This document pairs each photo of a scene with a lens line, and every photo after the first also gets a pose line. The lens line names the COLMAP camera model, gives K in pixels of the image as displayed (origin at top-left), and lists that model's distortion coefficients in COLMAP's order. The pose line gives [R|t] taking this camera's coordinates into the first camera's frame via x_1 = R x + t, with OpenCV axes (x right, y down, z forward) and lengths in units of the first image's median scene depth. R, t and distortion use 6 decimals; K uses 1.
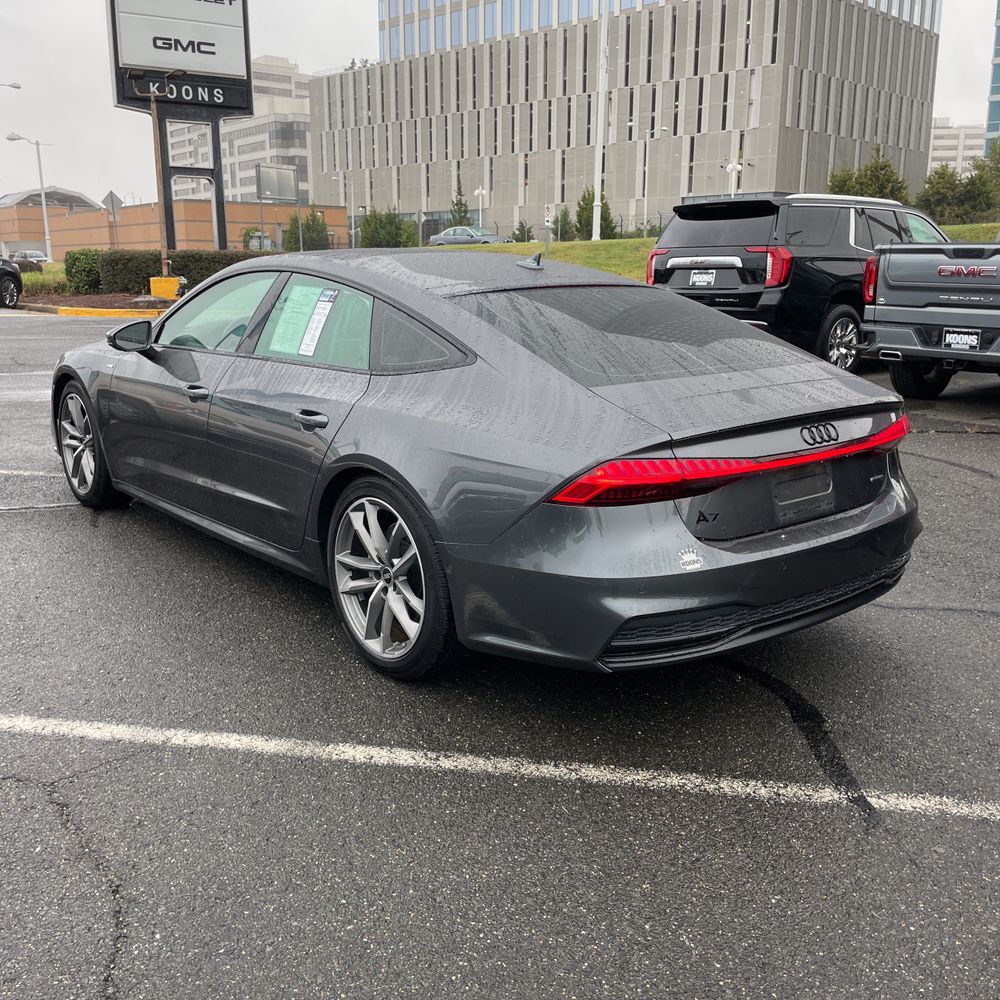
lens RADIAL K [[1006.2, 0, 500.0], [0, 1006.2, 500.0], [0, 0, 1]] dist [0.089054, -0.127945]
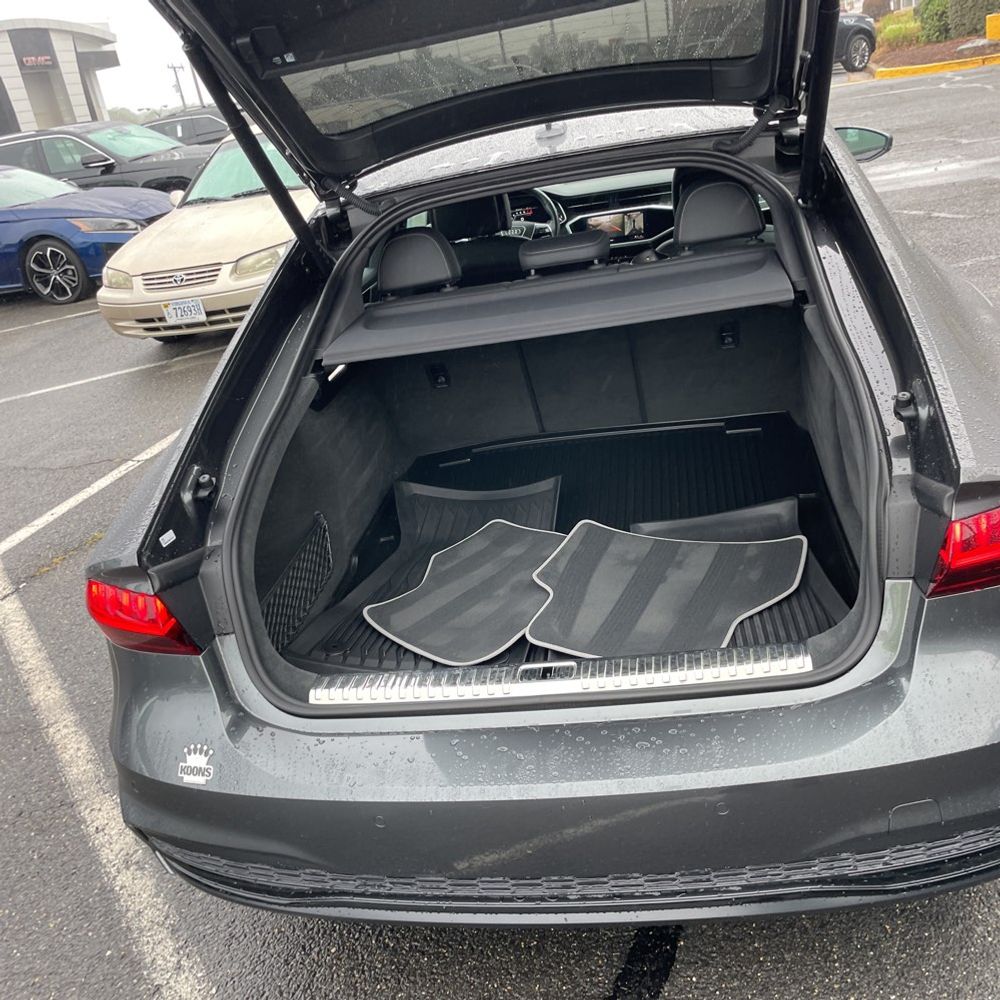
lens RADIAL K [[1013.2, 0, 495.3], [0, 1013.2, 511.0], [0, 0, 1]] dist [0.063123, -0.086475]
pose [[0.648345, 0.183448, -0.738916, 0.184021], [0.002278, 0.970065, 0.242833, -0.058553], [0.761344, -0.159123, 0.628519, 0.204304]]
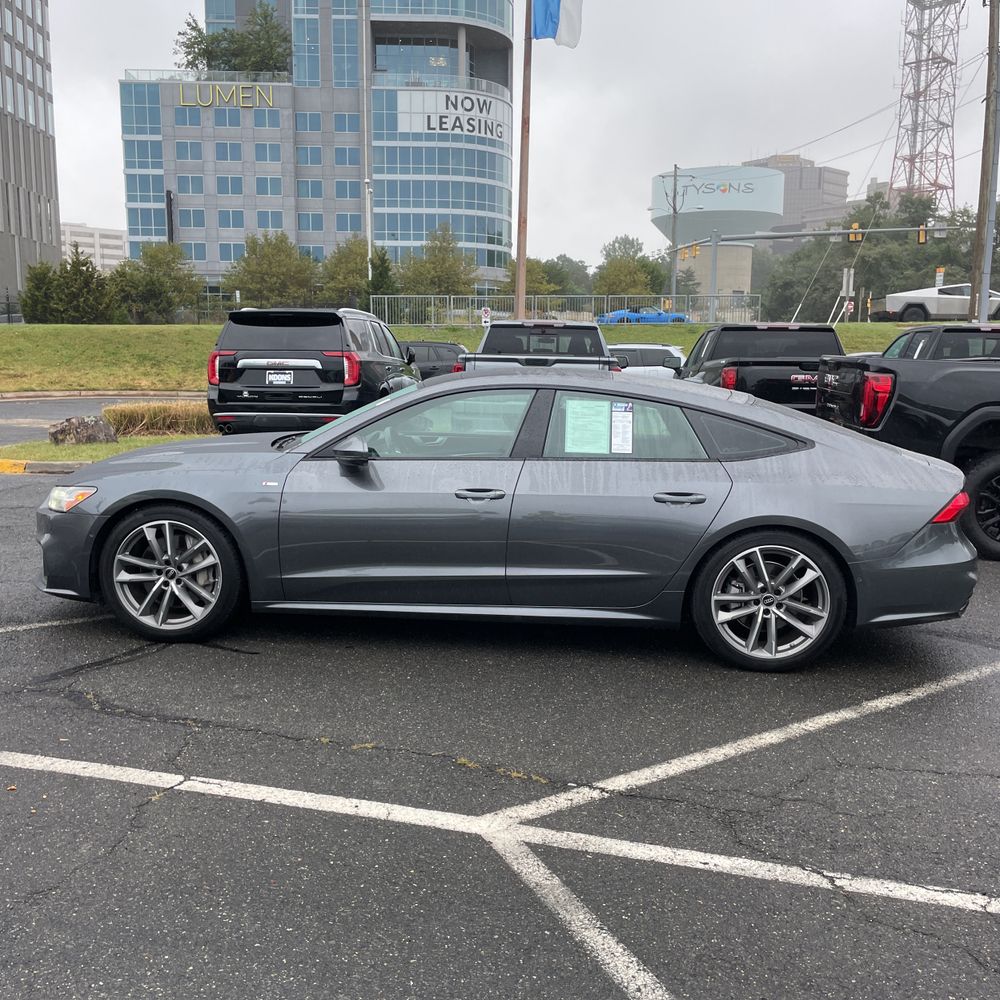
lens RADIAL K [[999.4, 0, 491.9], [0, 999.4, 499.8], [0, 0, 1]] dist [0.113487, -0.168660]
pose [[0.699456, -0.095930, 0.708208, -0.432633], [0.155052, 0.987717, -0.019345, -0.030607], [-0.697653, 0.123340, 0.705739, 0.080576]]
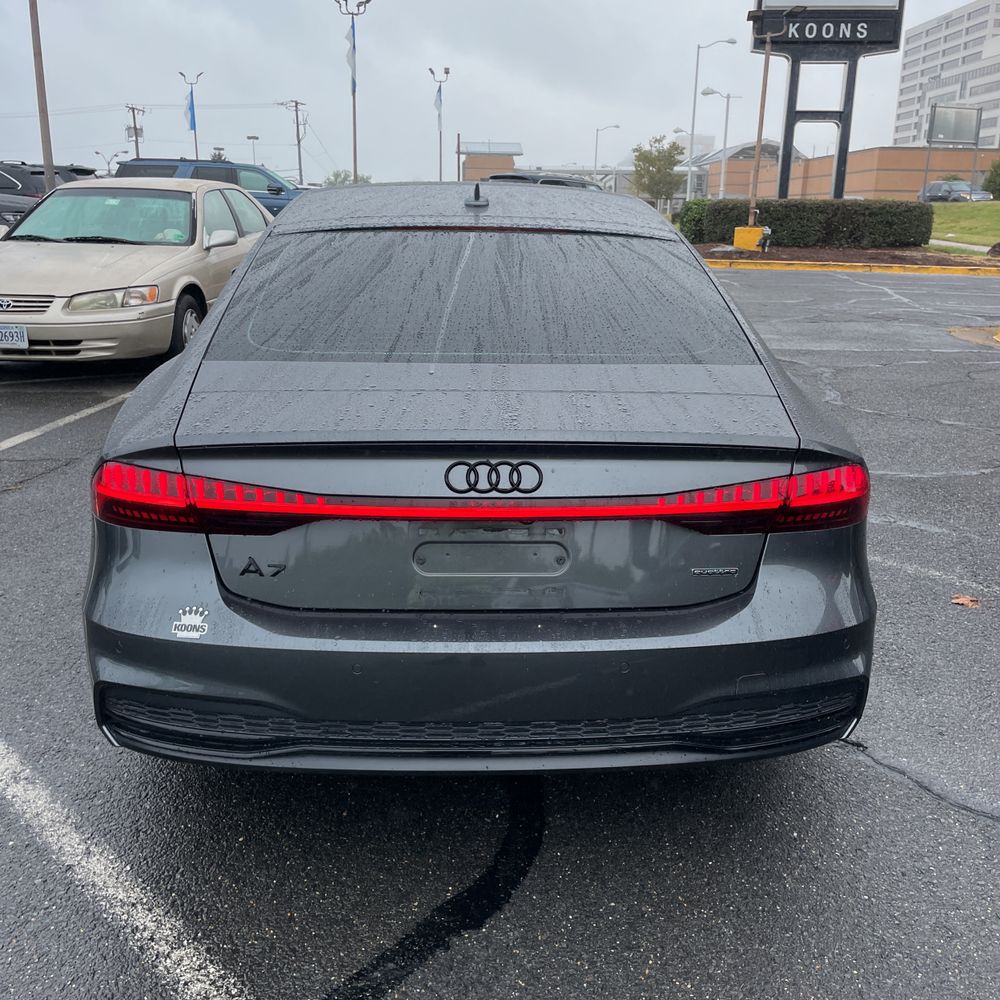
lens RADIAL K [[1006.2, 0, 500.0], [0, 1006.2, 500.0], [0, 0, 1]] dist [0.089054, -0.127945]
pose [[0.794283, 0.178486, -0.580739, 0.192782], [-0.152668, 0.983838, 0.093570, -0.031242], [0.588054, 0.014339, 0.808695, 0.146979]]
